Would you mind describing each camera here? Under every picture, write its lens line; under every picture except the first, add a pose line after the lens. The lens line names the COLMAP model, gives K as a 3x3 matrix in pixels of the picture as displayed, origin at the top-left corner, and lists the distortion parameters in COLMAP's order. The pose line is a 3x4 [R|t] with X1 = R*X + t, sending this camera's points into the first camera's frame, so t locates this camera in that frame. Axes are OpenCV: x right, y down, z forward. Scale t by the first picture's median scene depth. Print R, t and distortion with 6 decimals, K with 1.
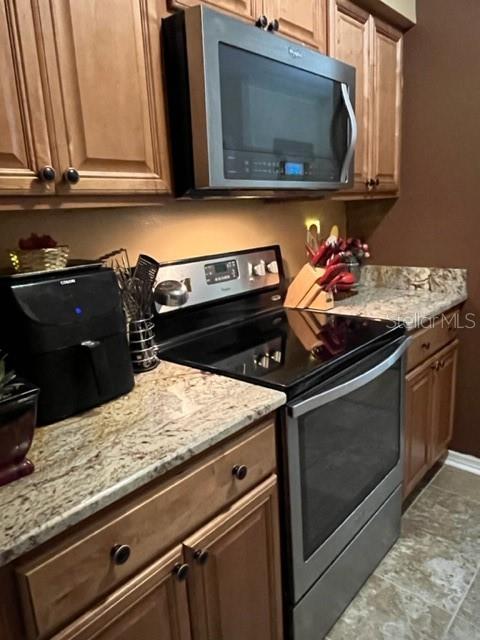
lens RADIAL K [[459.8, 0, 239.9], [0, 459.8, 318.5], [0, 0, 1]] dist [0.005285, -0.011508]
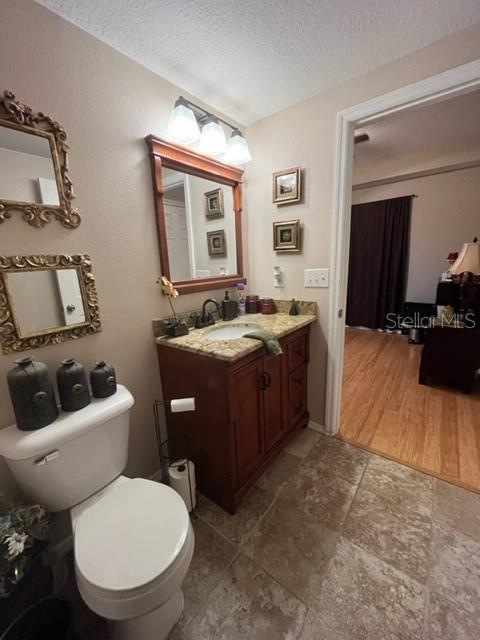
lens RADIAL K [[256.8, 0, 237.9], [0, 256.8, 319.6], [0, 0, 1]] dist [-0.001801, 0.000230]
pose [[-0.994523, 0.101859, -0.023406, 0.794809], [0.082070, 0.899784, 0.428548, -0.327510], [0.064712, 0.424280, -0.903216, 1.337828]]
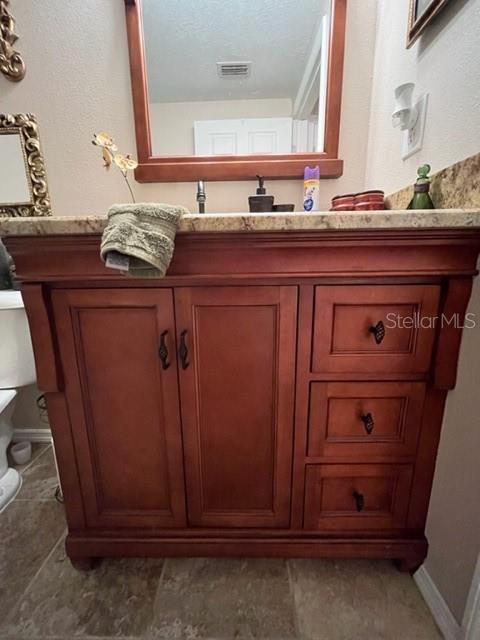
lens RADIAL K [[256.8, 0, 235.3], [0, 256.8, 316.2], [0, 0, 1]] dist [-0.001801, 0.000230]
pose [[-0.640045, -0.098463, 0.762002, 0.469478], [0.217675, 0.927885, 0.302734, 0.041911], [-0.736859, 0.359632, -0.572455, 0.862048]]
